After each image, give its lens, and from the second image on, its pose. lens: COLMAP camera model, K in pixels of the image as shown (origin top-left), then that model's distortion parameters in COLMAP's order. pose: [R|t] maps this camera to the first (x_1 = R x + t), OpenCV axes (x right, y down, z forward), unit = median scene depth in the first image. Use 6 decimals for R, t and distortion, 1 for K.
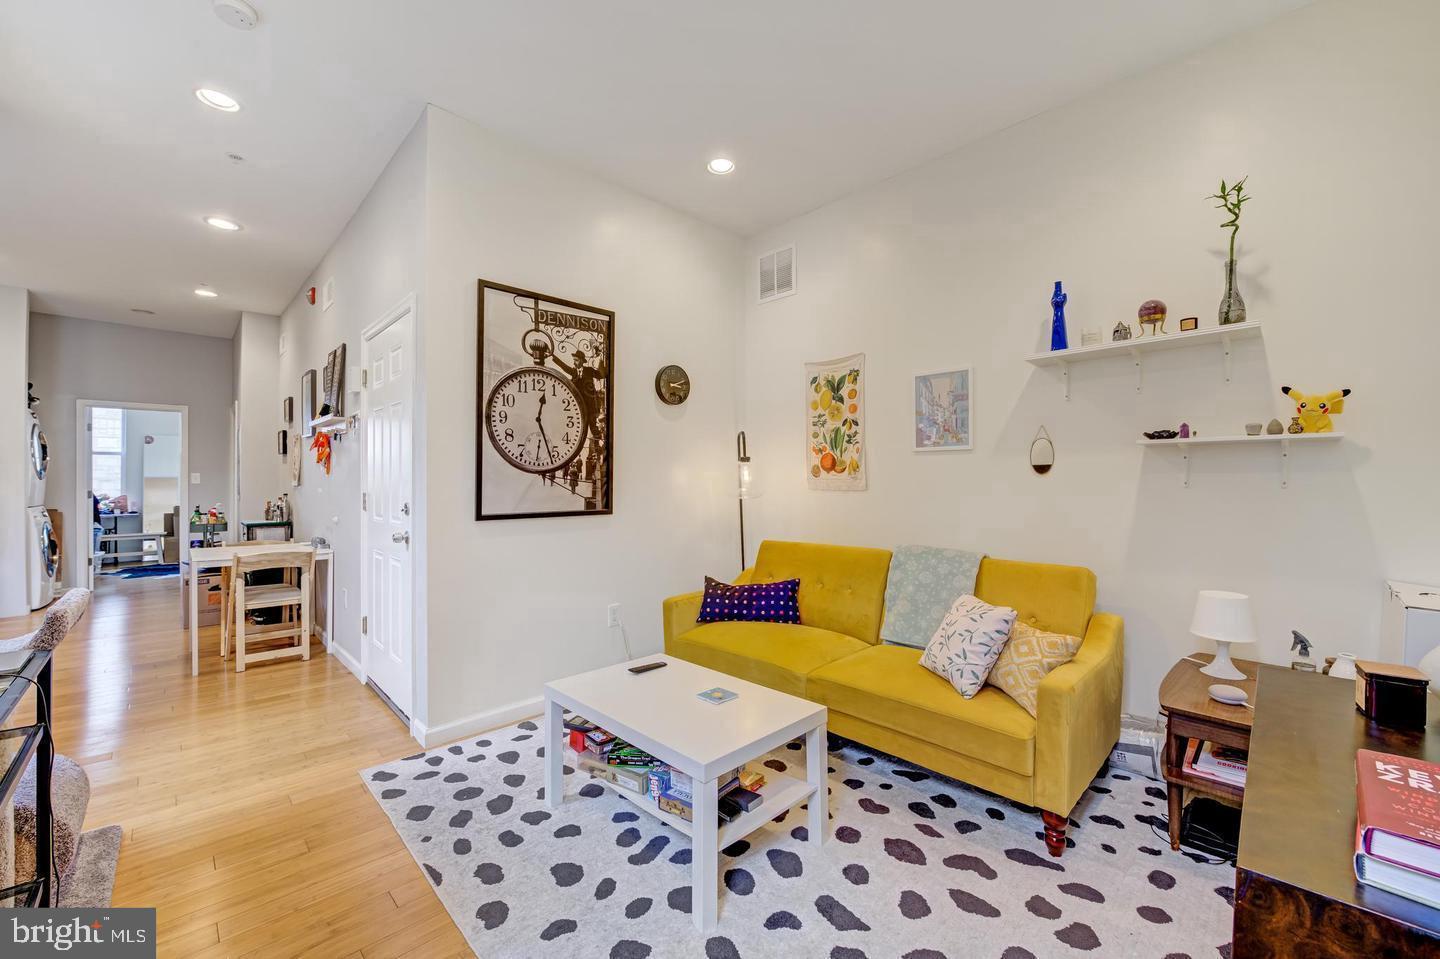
lens RADIAL K [[566.2, 0, 729.0], [0, 566.2, 478.7], [0, 0, 1]] dist [-0.016109, -0.000645]
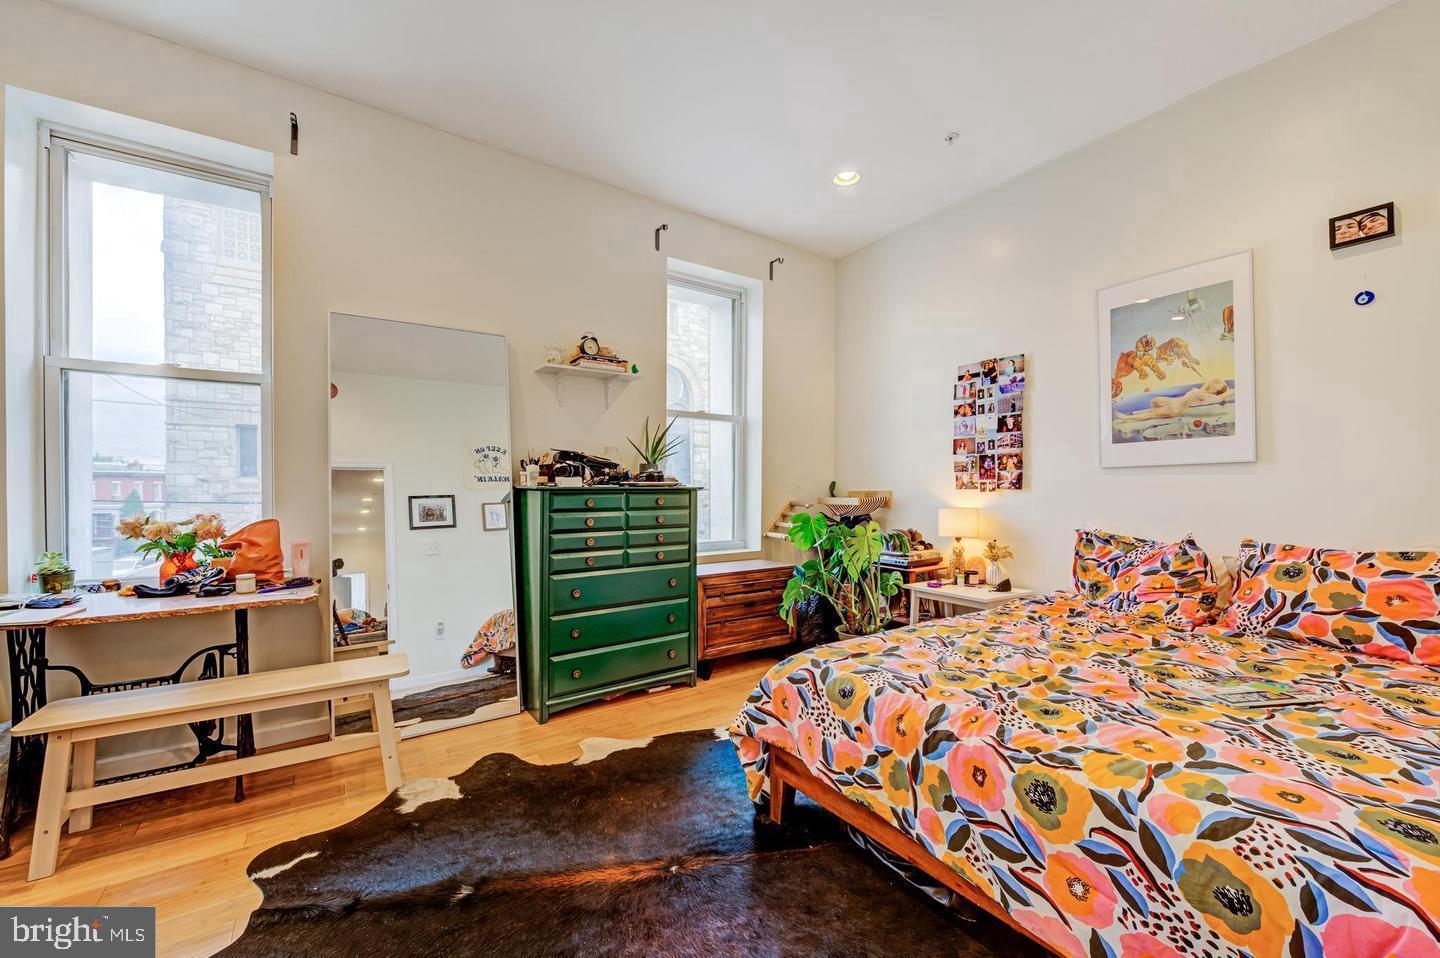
lens RADIAL K [[566.9, 0, 727.8], [0, 566.9, 485.5], [0, 0, 1]] dist [-0.000078, -0.000059]
pose [[0.983911, -0.003879, -0.178616, -1.166137], [0.006151, 0.999907, 0.012171, 0.014155], [0.178552, -0.013074, 0.983844, 1.091965]]
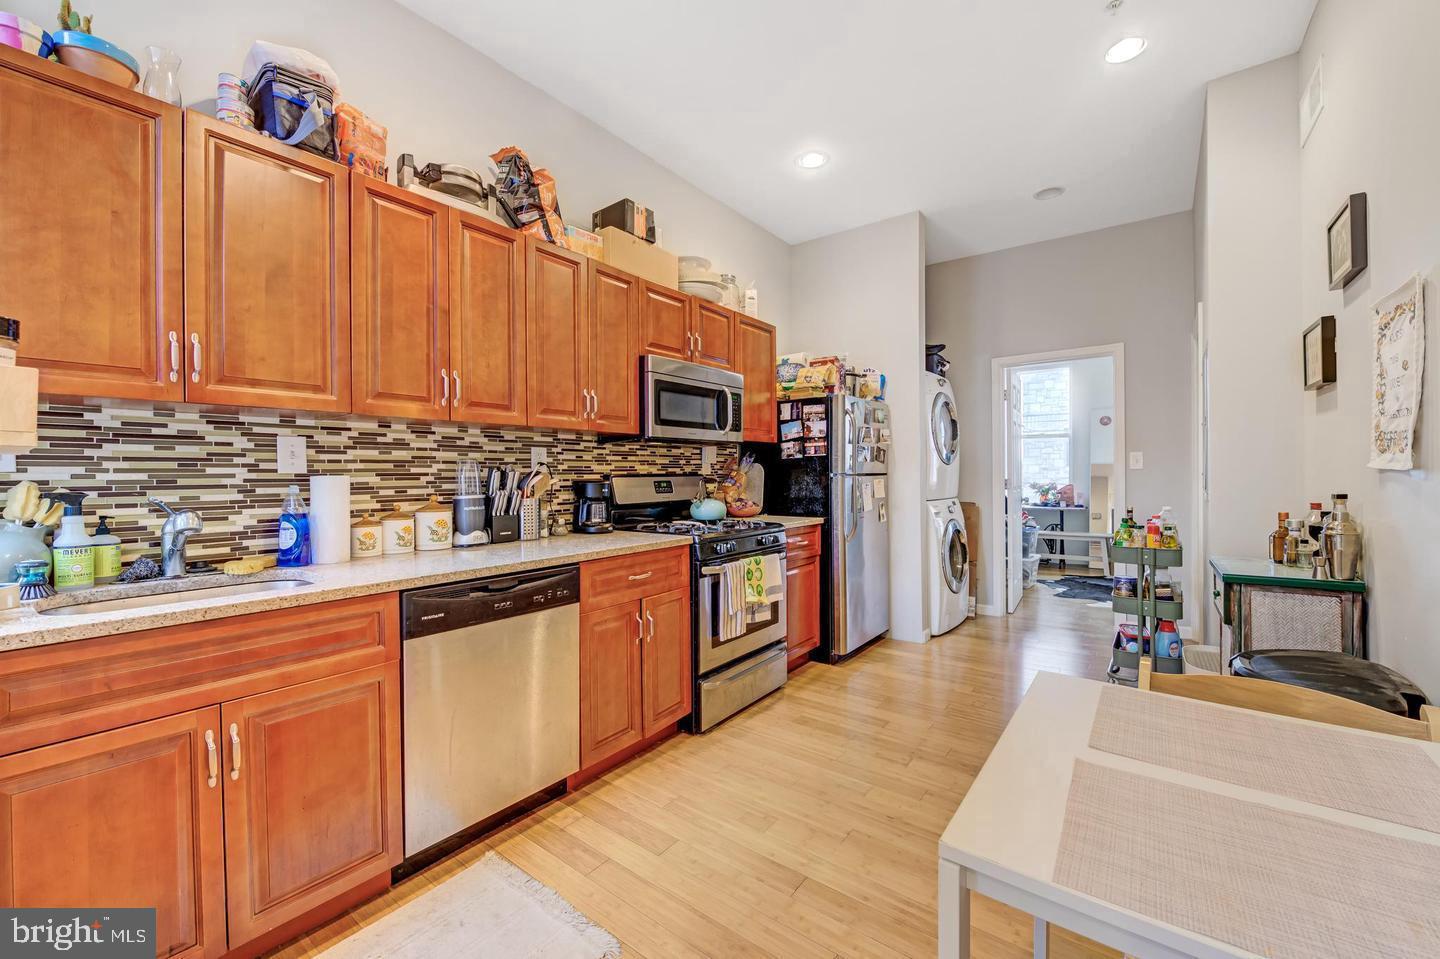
lens RADIAL K [[566.2, 0, 724.7], [0, 566.2, 474.0], [0, 0, 1]] dist [-0.016109, -0.000645]
pose [[0.131308, 0.001676, -0.991340, -0.474222], [0.009451, 0.999951, 0.002943, 0.009223], [0.991297, -0.009756, 0.131285, 0.548798]]
